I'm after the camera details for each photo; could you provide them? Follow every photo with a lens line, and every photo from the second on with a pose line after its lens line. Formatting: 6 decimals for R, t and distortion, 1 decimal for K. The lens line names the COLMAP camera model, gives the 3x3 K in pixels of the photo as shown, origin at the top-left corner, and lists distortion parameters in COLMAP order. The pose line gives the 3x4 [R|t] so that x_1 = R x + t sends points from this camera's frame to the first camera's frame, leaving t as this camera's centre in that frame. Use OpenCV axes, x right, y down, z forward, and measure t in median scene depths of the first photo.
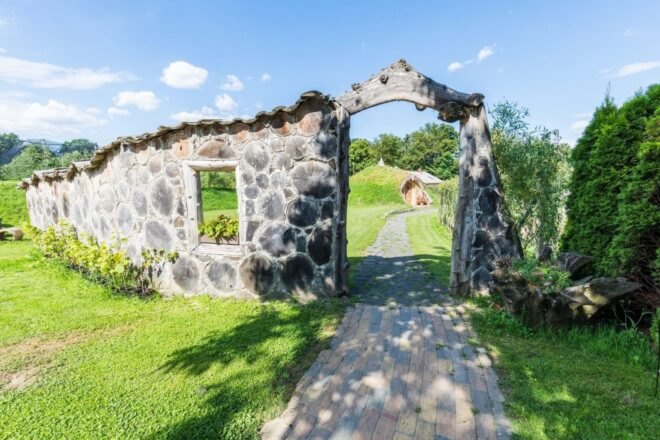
lens RADIAL K [[308.2, 0, 325.6], [0, 308.2, 217.3], [0, 0, 1]] dist [0.000114, -0.000237]
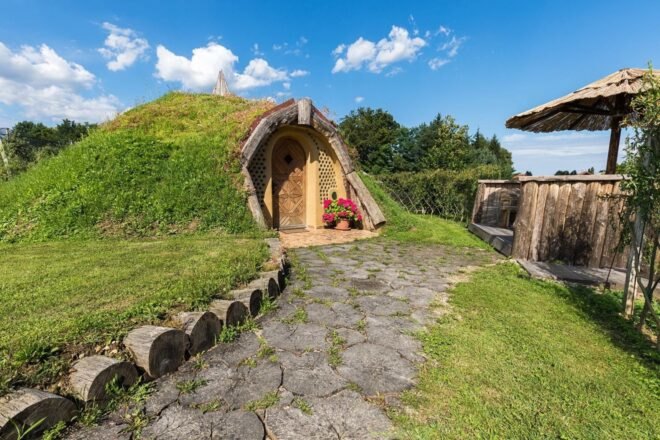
lens RADIAL K [[316.7, 0, 310.1], [0, 316.7, 233.0], [0, 0, 1]] dist [0.003416, 0.000275]
pose [[0.986879, -0.009314, 0.161193, 0.241949], [0.004683, 0.999566, 0.029087, -0.044095], [-0.161394, -0.027951, 0.986494, 0.740989]]
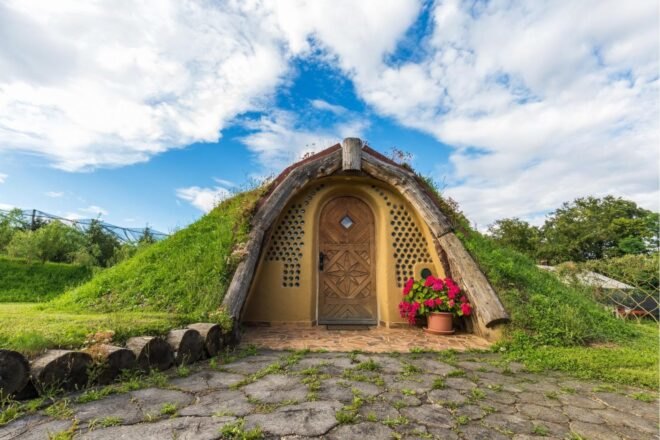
lens RADIAL K [[308.2, 0, 325.6], [0, 308.2, 217.3], [0, 0, 1]] dist [0.000114, -0.000237]
pose [[0.915760, -0.068741, -0.395802, 0.325612], [-0.074659, 0.938966, -0.335812, -0.037597], [0.394728, 0.337073, 0.854734, 0.835120]]
